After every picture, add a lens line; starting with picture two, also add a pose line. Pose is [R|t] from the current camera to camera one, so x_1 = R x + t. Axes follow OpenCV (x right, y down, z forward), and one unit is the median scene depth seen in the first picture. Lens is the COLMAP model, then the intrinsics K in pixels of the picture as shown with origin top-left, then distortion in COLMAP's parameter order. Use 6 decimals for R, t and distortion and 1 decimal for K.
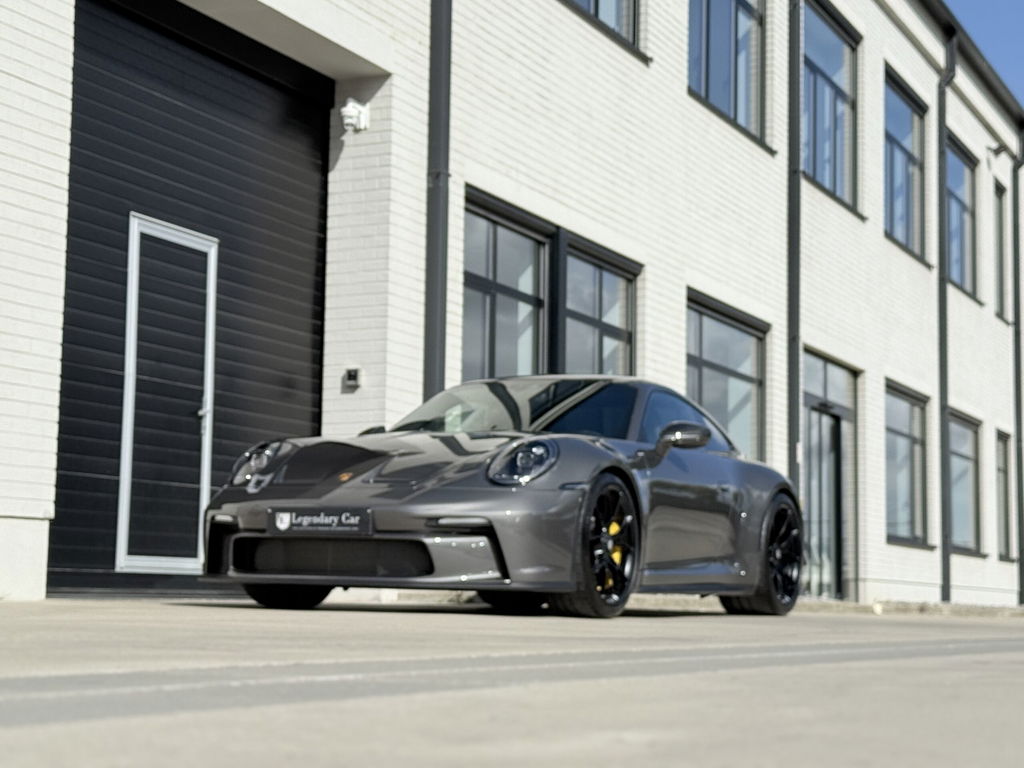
lens RADIAL K [[1858.3, 0, 512.0], [0, 1858.3, 384.0], [0, 0, 1]] dist [0.133719, 0.096805]
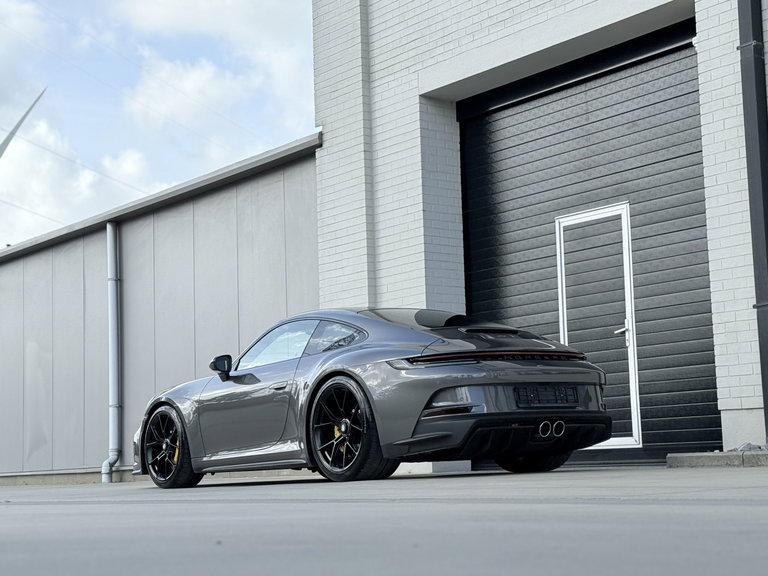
lens RADIAL K [[1393.7, 0, 384.0], [0, 1393.7, 288.0], [0, 0, 1]] dist [0.133719, 0.096805]
pose [[-0.459756, -0.120135, -0.879882, 0.735564], [0.124584, 0.972283, -0.197849, 0.148275], [0.879263, -0.200581, -0.432046, 1.150773]]
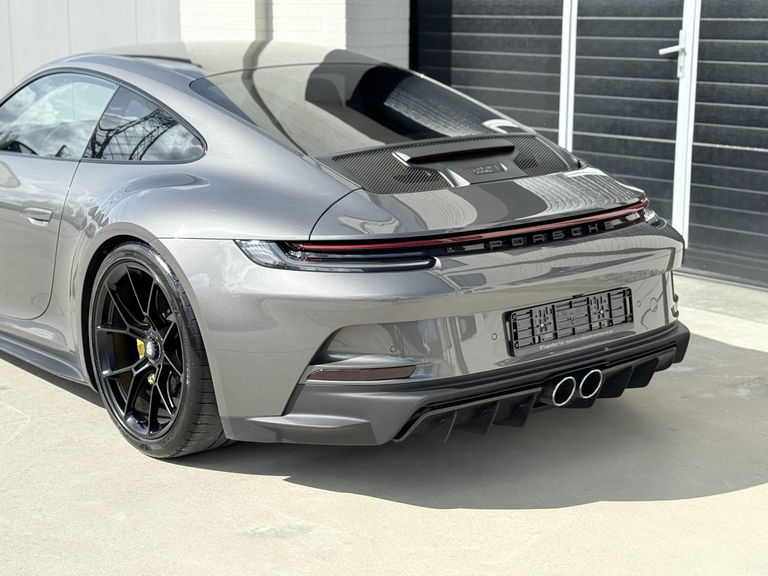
lens RADIAL K [[1393.7, 0, 384.0], [0, 1393.7, 288.0], [0, 0, 1]] dist [0.133719, 0.096805]
pose [[-0.417066, 0.168373, -0.893144, 0.398611], [0.095054, 0.985382, 0.141374, 0.016672], [0.903892, -0.025935, -0.426974, 1.014374]]
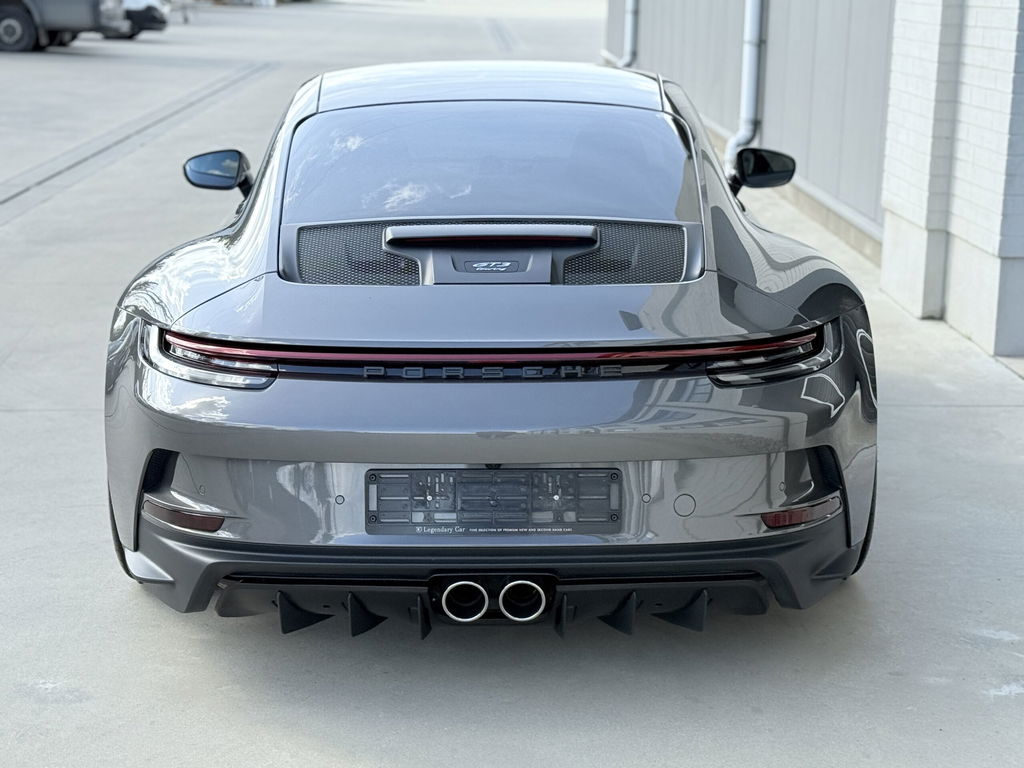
lens RADIAL K [[1858.3, 0, 512.0], [0, 1858.3, 384.0], [0, 0, 1]] dist [0.133719, 0.096805]
pose [[-0.894079, 0.070239, -0.442367, 0.216153], [0.022693, 0.993463, 0.111875, 0.023187], [0.447334, 0.089987, -0.889829, 1.175336]]
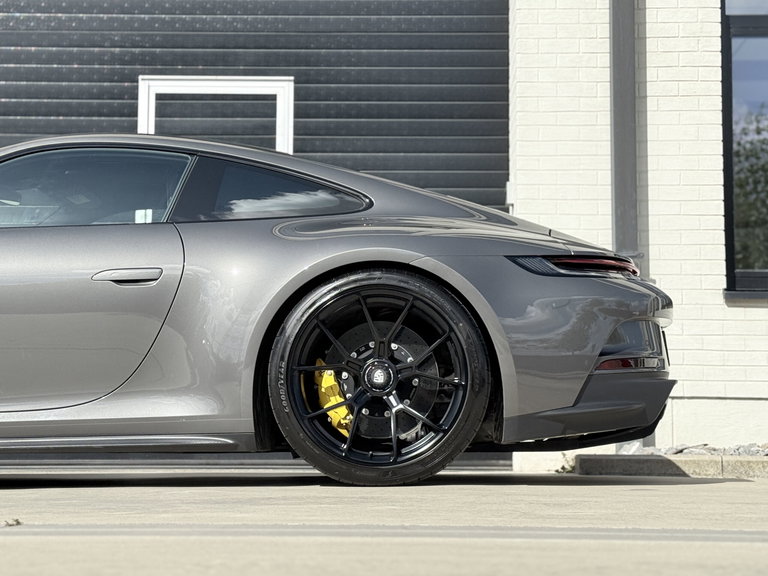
lens RADIAL K [[1452.6, 0, 384.0], [0, 1452.6, 288.0], [0, 0, 1]] dist [0.135616, -0.012813]
pose [[0.411333, -0.127995, -0.902454, 0.446975], [0.105949, 0.990094, -0.092134, 0.086890], [0.905307, -0.057716, 0.420819, 0.663773]]
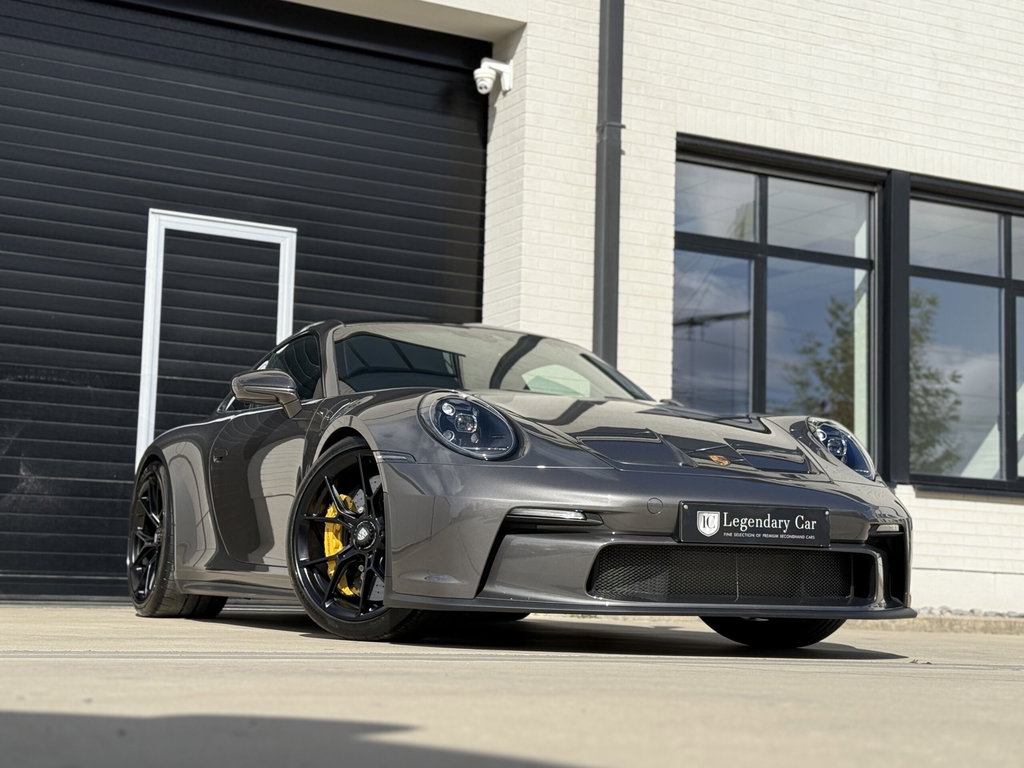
lens RADIAL K [[1765.5, 0, 523.3], [0, 1765.5, 381.7], [0, 0, 1]] dist [0.120800, 0.070543]
pose [[0.809766, -0.072065, -0.582311, 0.410583], [0.056851, 0.997396, -0.044377, 0.042042], [0.583992, 0.002830, 0.811754, 0.305933]]
